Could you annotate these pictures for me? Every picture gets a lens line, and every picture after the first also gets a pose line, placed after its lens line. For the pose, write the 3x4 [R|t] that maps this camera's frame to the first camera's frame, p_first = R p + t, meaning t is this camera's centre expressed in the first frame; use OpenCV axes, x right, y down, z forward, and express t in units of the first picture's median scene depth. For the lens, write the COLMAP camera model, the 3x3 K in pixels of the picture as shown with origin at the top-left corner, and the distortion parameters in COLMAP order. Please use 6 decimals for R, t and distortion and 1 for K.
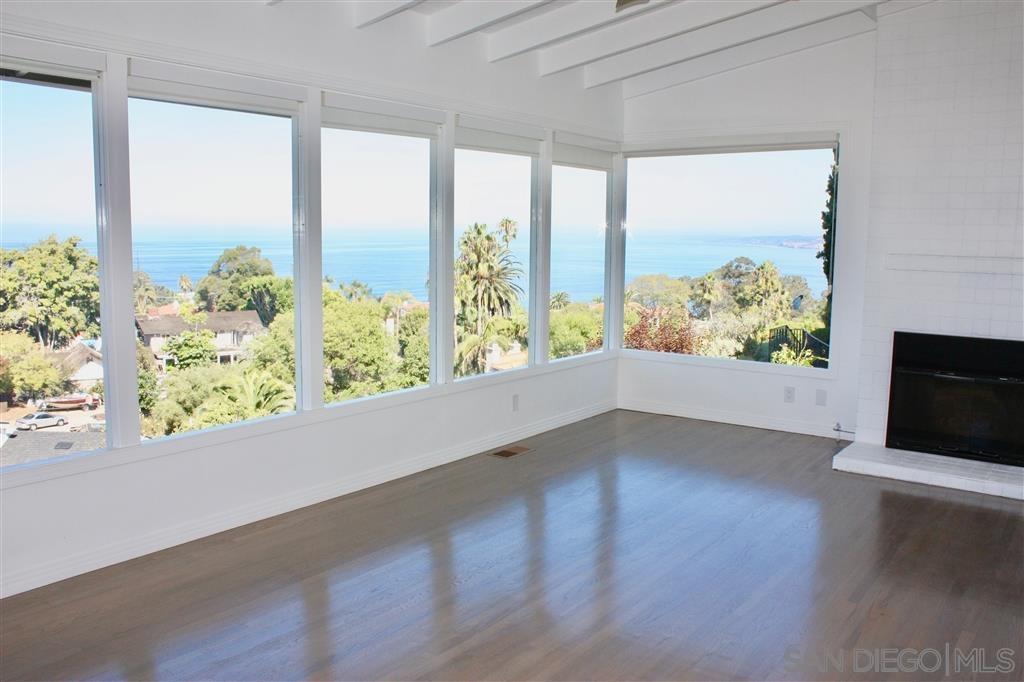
lens RADIAL K [[852.1, 0, 512.0], [0, 852.1, 341.0], [0, 0, 1]] dist [-0.173857, 0.148700]
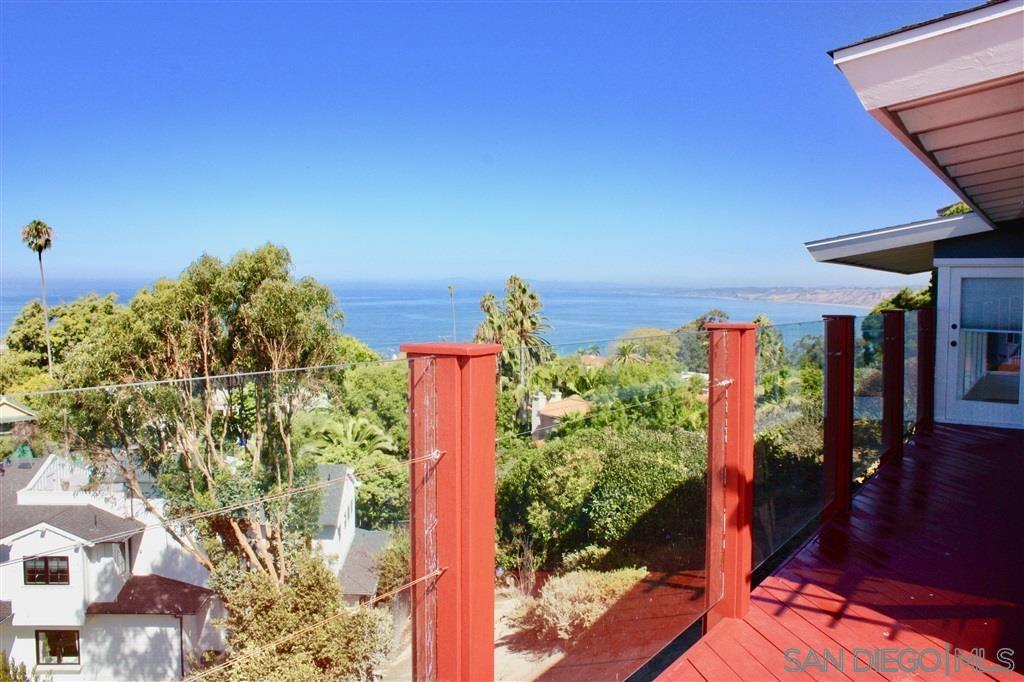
lens RADIAL K [[852.1, 0, 512.0], [0, 852.1, 341.0], [0, 0, 1]] dist [-0.173857, 0.148700]
pose [[0.998579, -0.007221, 0.052807, -0.091300], [0.010510, 0.998005, -0.062258, 0.003942], [-0.052252, 0.062725, 0.996662, -0.078222]]
